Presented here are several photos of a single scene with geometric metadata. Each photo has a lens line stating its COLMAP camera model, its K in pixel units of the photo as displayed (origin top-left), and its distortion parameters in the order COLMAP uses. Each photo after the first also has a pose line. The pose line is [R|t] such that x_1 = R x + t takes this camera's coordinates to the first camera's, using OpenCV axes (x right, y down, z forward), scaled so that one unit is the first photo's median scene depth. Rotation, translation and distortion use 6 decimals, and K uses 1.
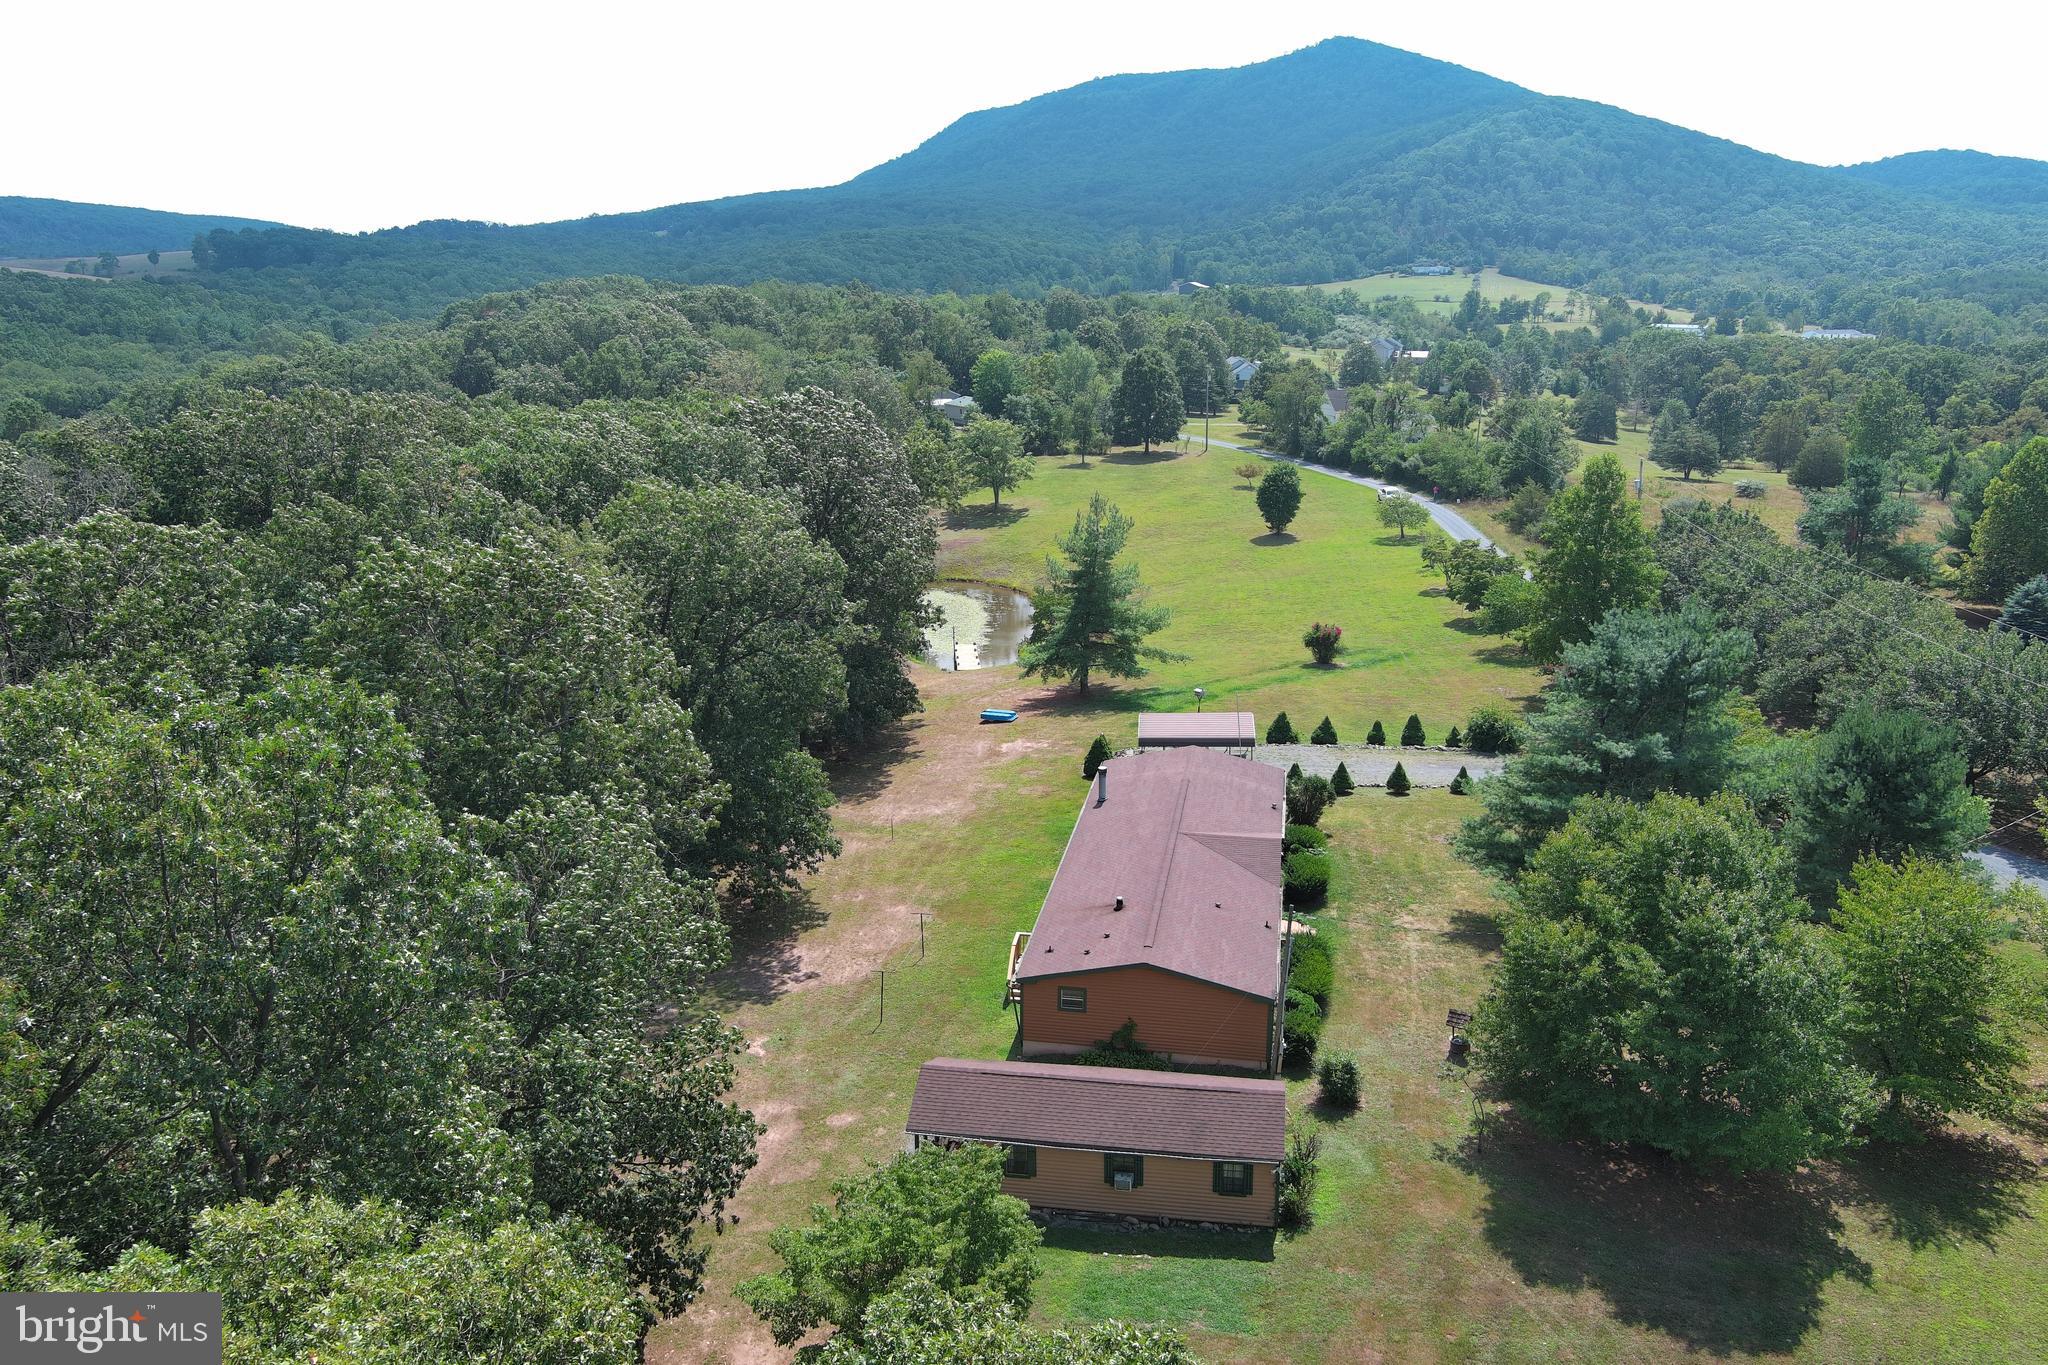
lens RADIAL K [[1605.8, 0, 1026.1], [0, 1605.8, 680.2], [0, 0, 1]] dist [0.030064, -0.039908]
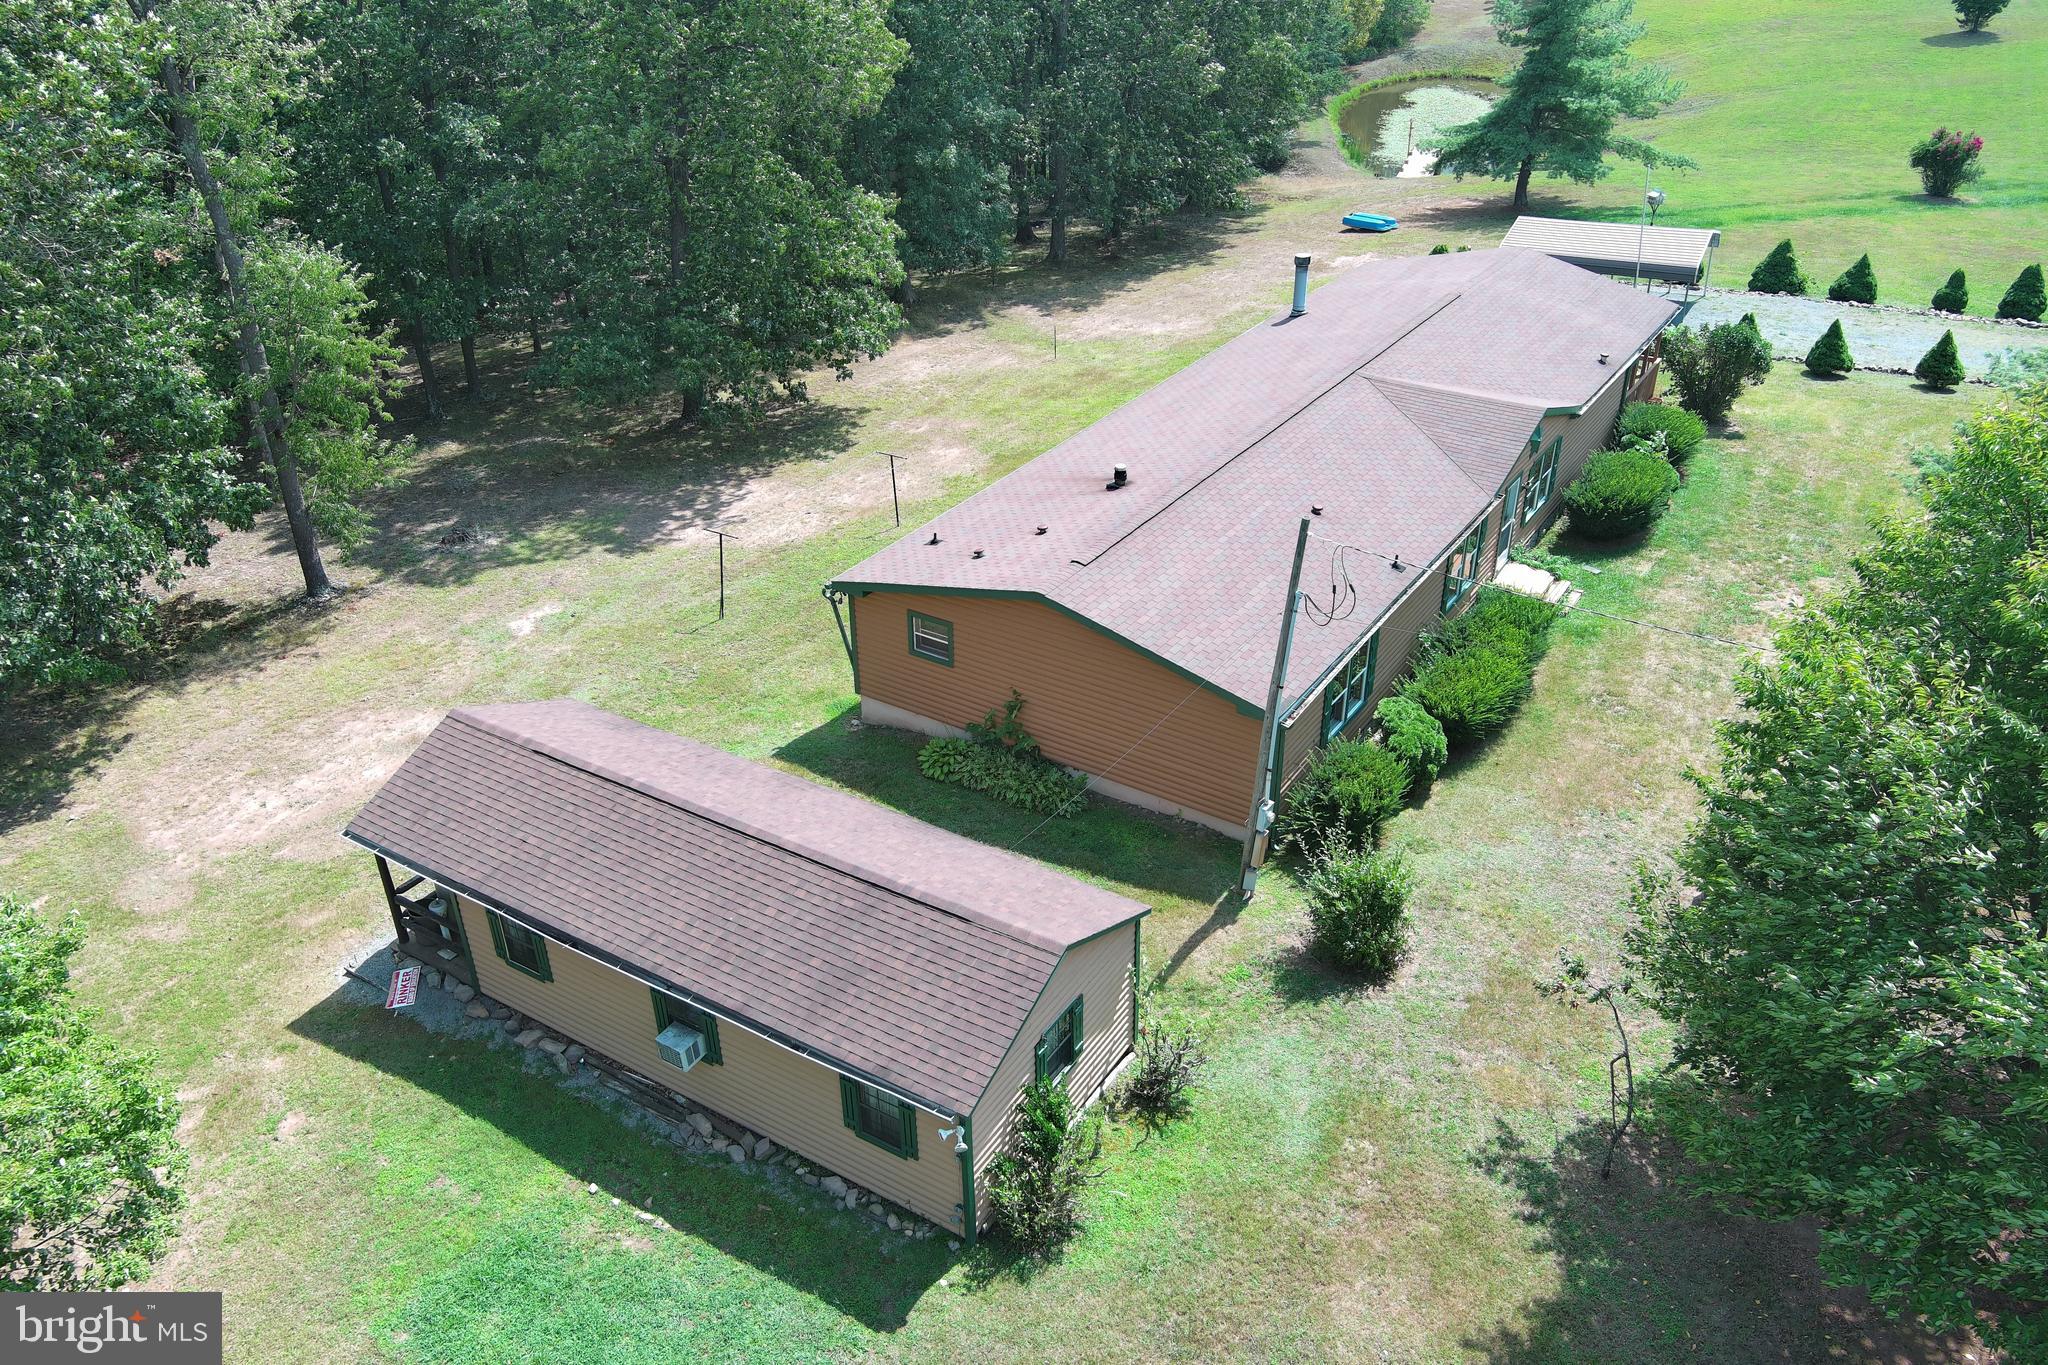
lens RADIAL K [[1605.8, 0, 1026.1], [0, 1605.8, 680.2], [0, 0, 1]] dist [0.030064, -0.039908]
pose [[0.918907, 0.189065, -0.346214, 0.154775], [-0.094093, 0.957379, 0.273080, 0.043853], [0.383088, -0.218359, 0.897532, 0.354298]]
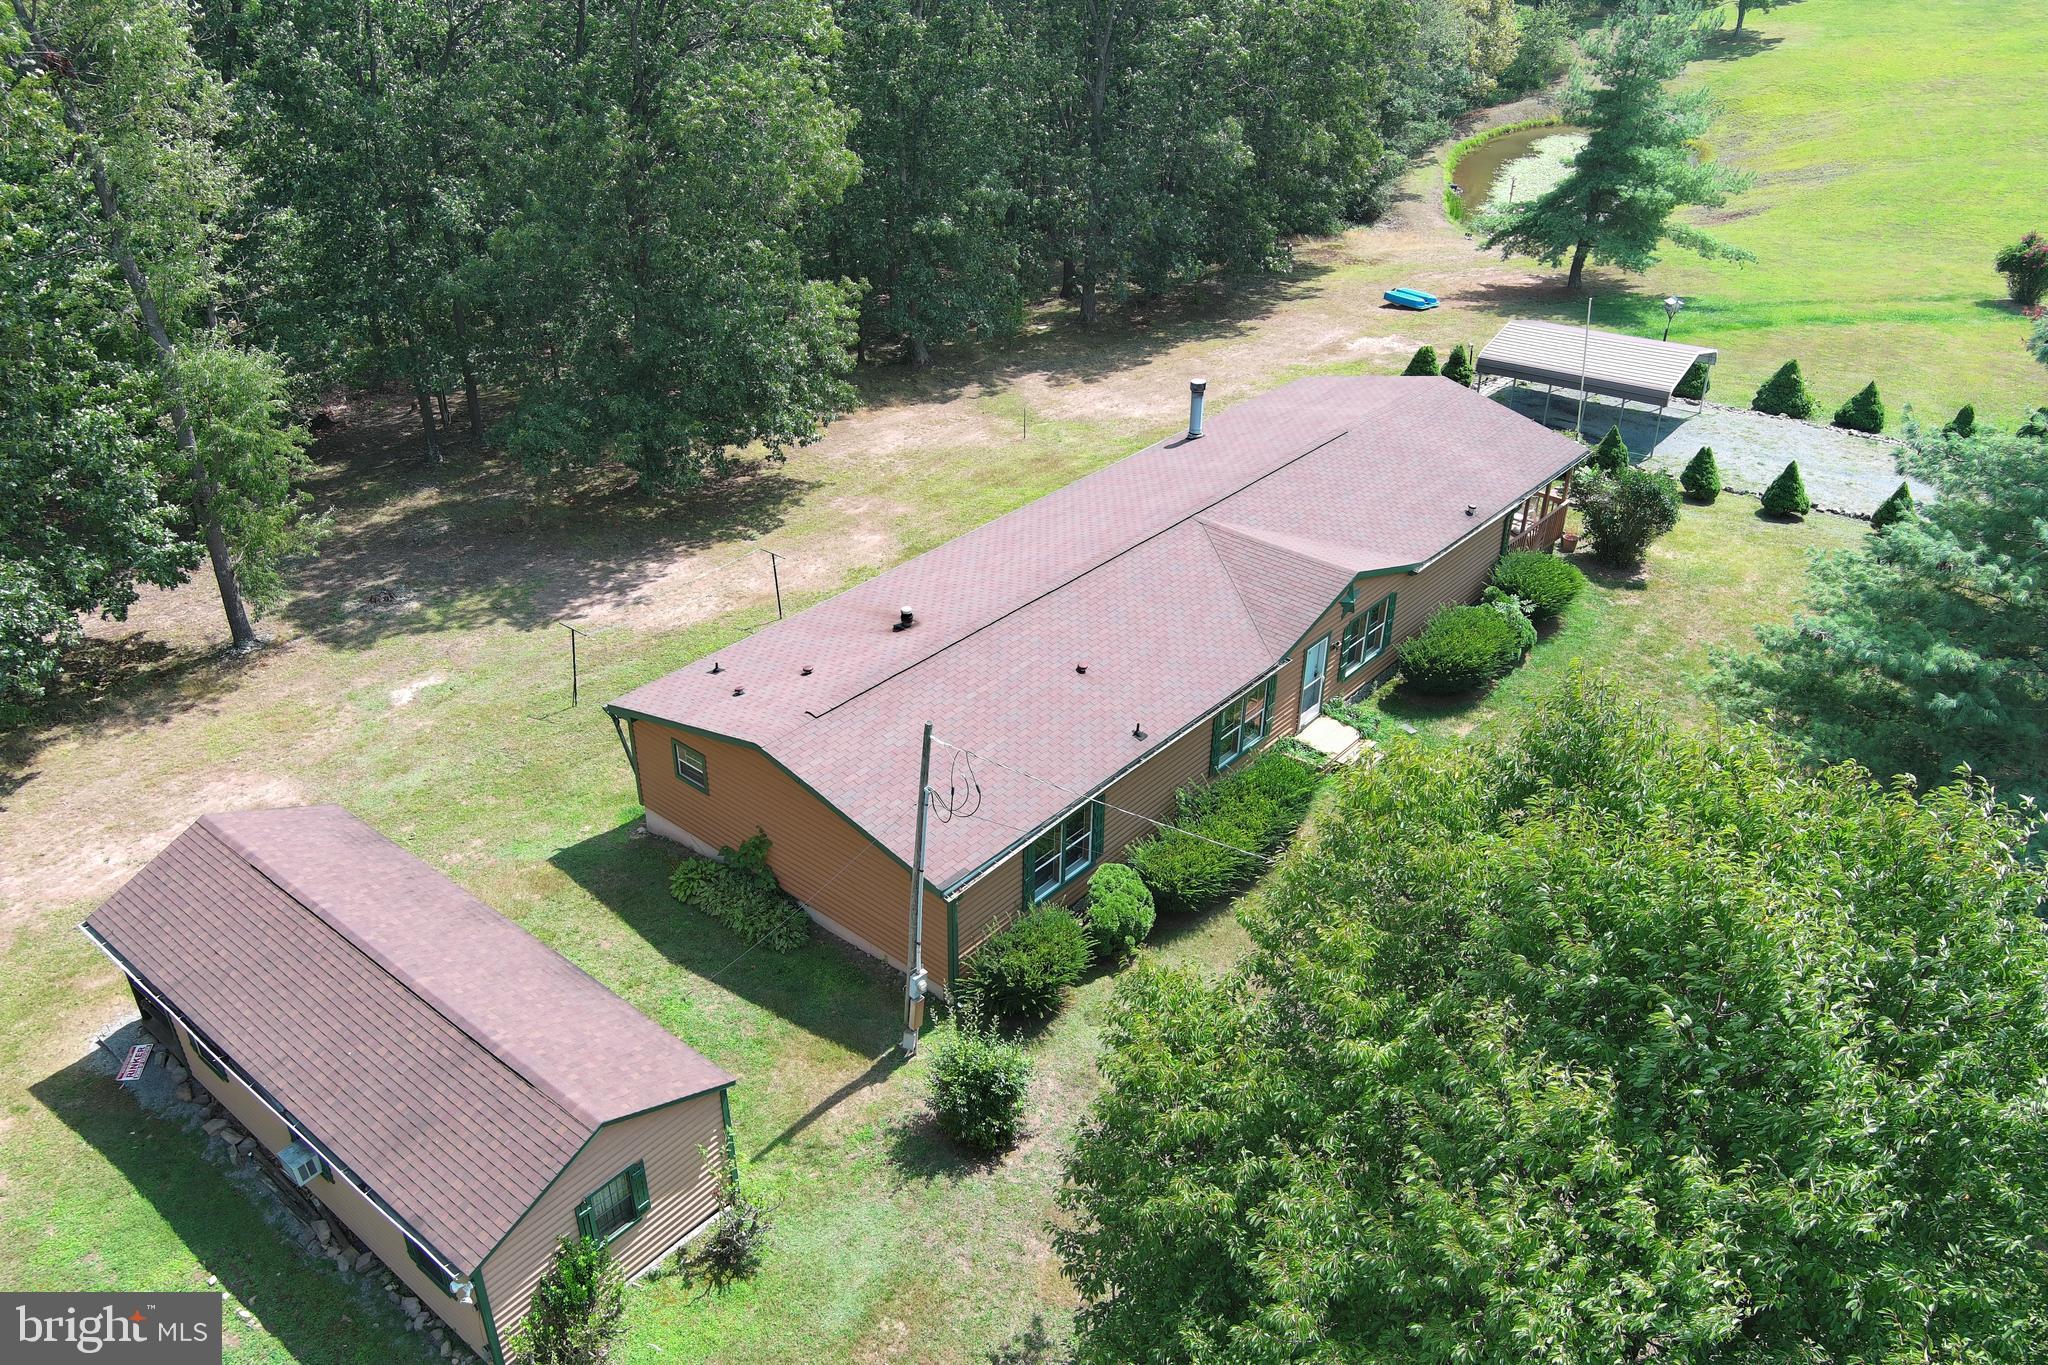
lens RADIAL K [[1605.8, 0, 1026.1], [0, 1605.8, 680.2], [0, 0, 1]] dist [0.030064, -0.039908]
pose [[0.856075, 0.265773, -0.443285, 0.236371], [-0.139845, 0.944778, 0.296375, -0.005829], [0.497574, -0.191728, 0.845967, 0.387660]]
